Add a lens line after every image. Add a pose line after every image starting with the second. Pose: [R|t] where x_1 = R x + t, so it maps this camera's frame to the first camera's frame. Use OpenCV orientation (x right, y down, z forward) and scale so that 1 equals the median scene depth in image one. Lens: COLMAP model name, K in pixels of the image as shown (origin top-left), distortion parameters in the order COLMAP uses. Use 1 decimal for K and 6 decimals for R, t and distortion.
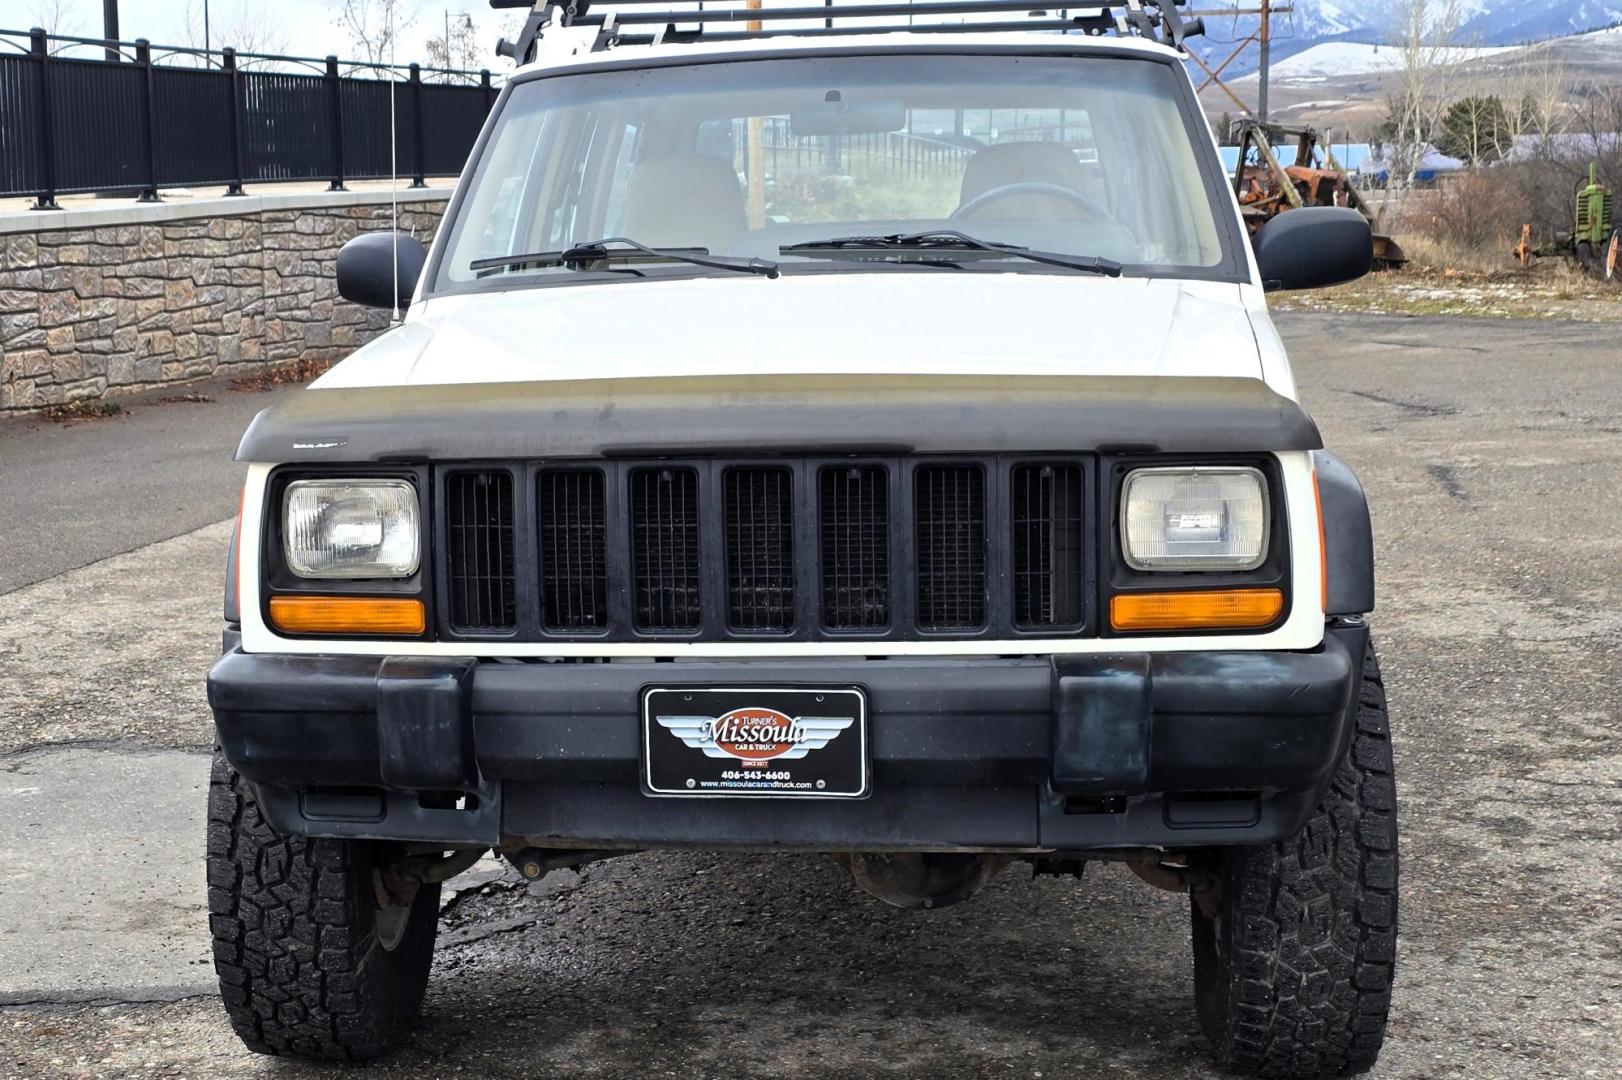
lens RADIAL K [[2439.6, 0, 811.0], [0, 2439.6, 540.0], [0, 0, 1]] dist [0.030767, 0.009334]
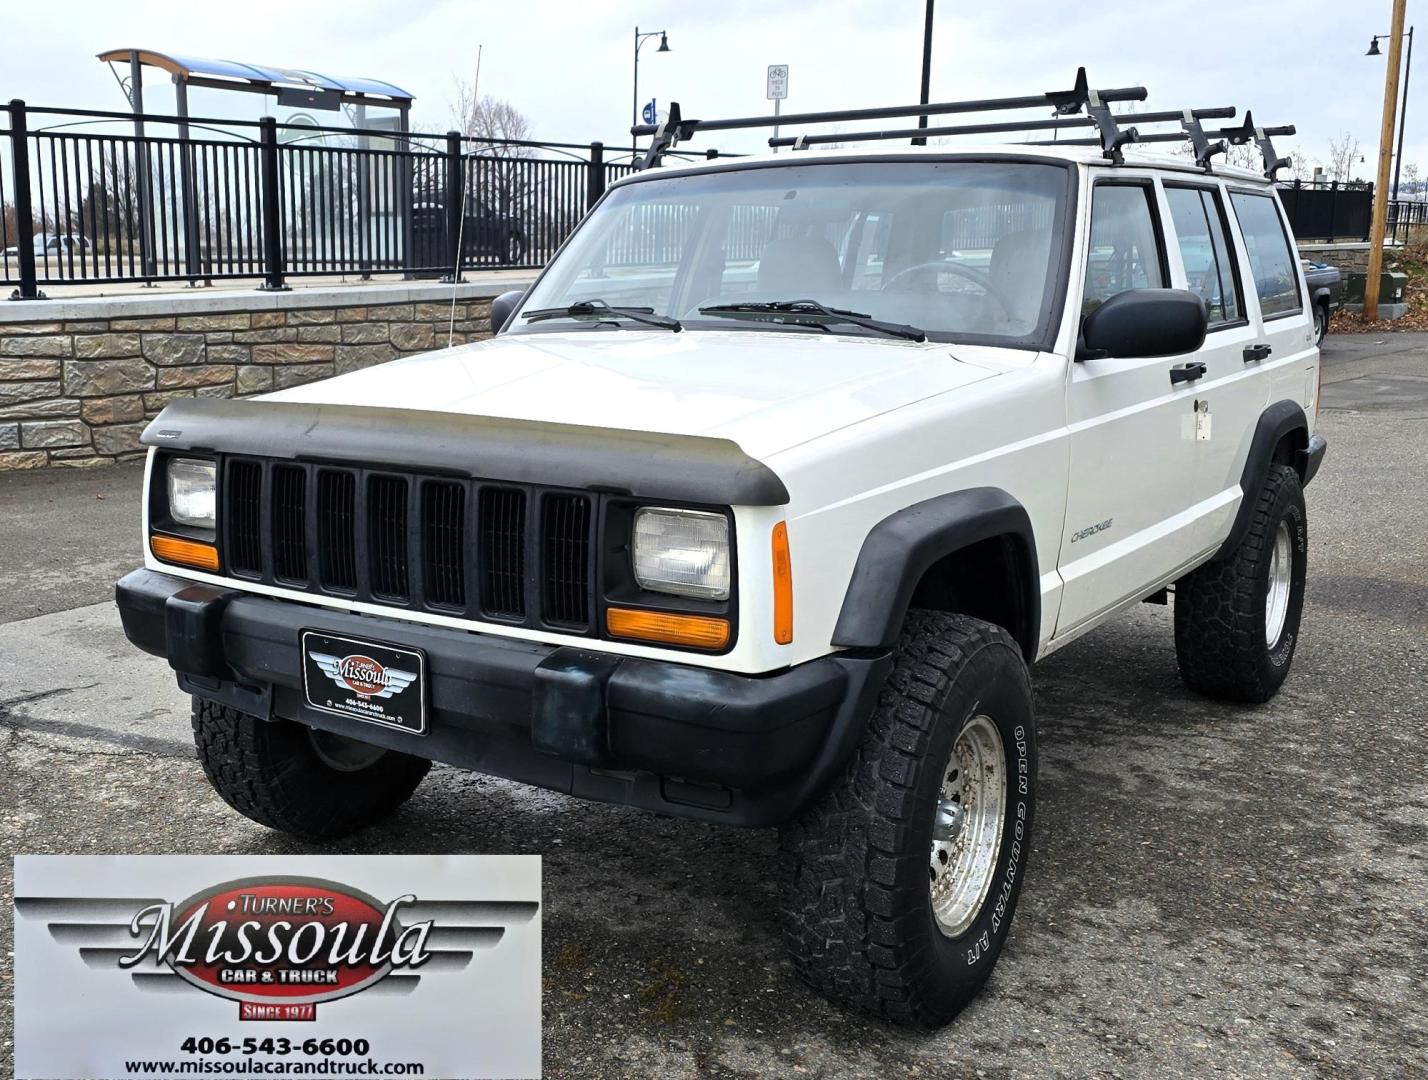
lens RADIAL K [[1482.3, 0, 561.5], [0, 1482.3, 532.0], [0, 0, 1]] dist [0.038949, -0.017856]
pose [[0.868126, 0.103943, -0.485339, 0.426279], [-0.083008, 0.994459, 0.064502, -0.056237], [0.489354, -0.015708, 0.871944, 0.313645]]
